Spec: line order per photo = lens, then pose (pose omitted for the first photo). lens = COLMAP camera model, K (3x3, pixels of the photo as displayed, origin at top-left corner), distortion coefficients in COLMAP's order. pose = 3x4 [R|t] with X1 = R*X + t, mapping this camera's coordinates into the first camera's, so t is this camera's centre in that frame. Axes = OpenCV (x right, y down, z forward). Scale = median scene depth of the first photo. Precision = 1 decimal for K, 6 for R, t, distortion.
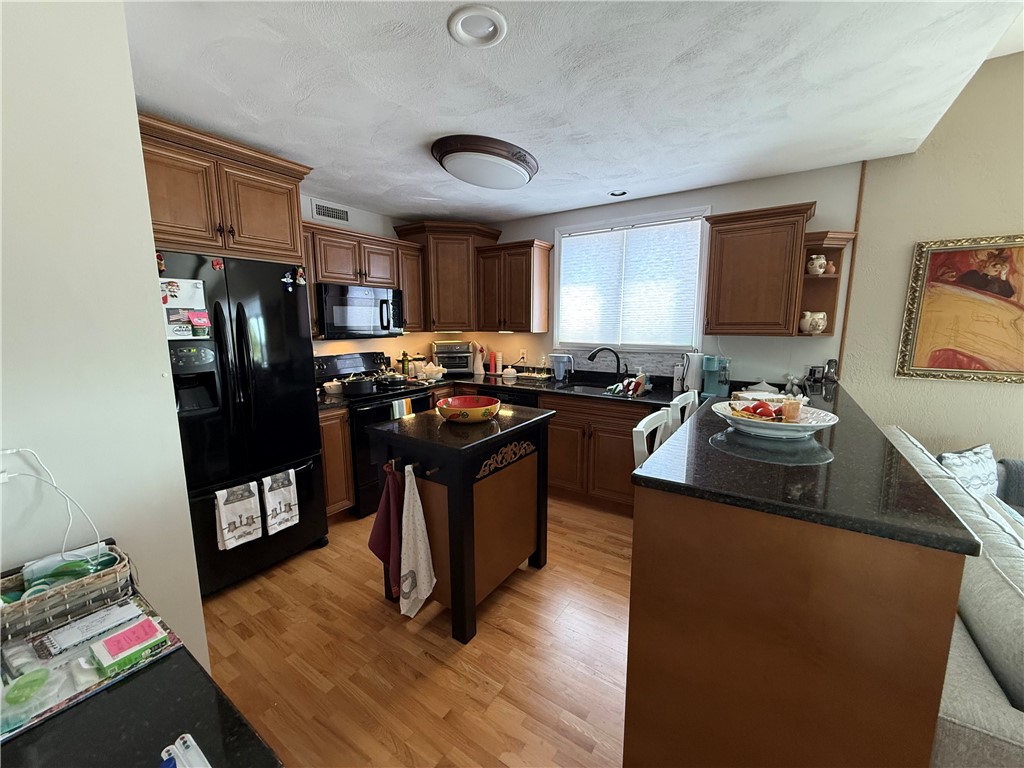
lens RADIAL K [[406.8, 0, 510.4], [0, 406.8, 384.9], [0, 0, 1]] dist [-0.000385, 0.000033]
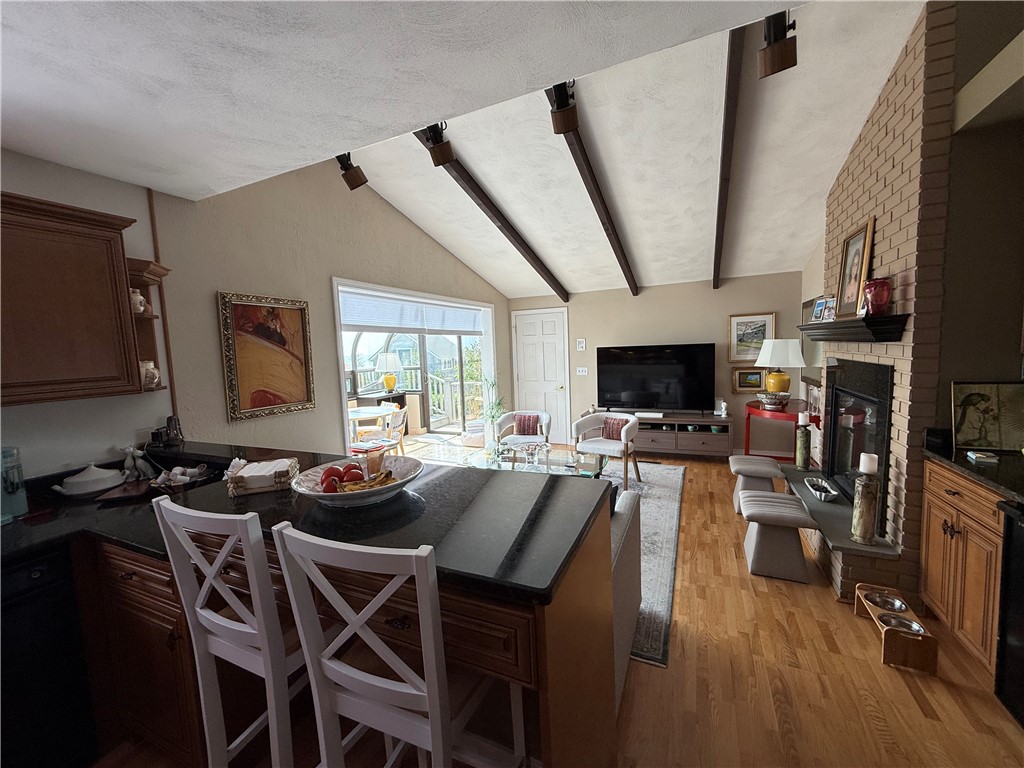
lens RADIAL K [[406.8, 0, 510.4], [0, 406.8, 384.9], [0, 0, 1]] dist [-0.000385, 0.000033]
pose [[-0.164988, -0.076365, 0.983335, -0.148663], [0.194676, 0.974863, 0.108371, -0.088445], [-0.966892, 0.209311, -0.145974, 0.482067]]
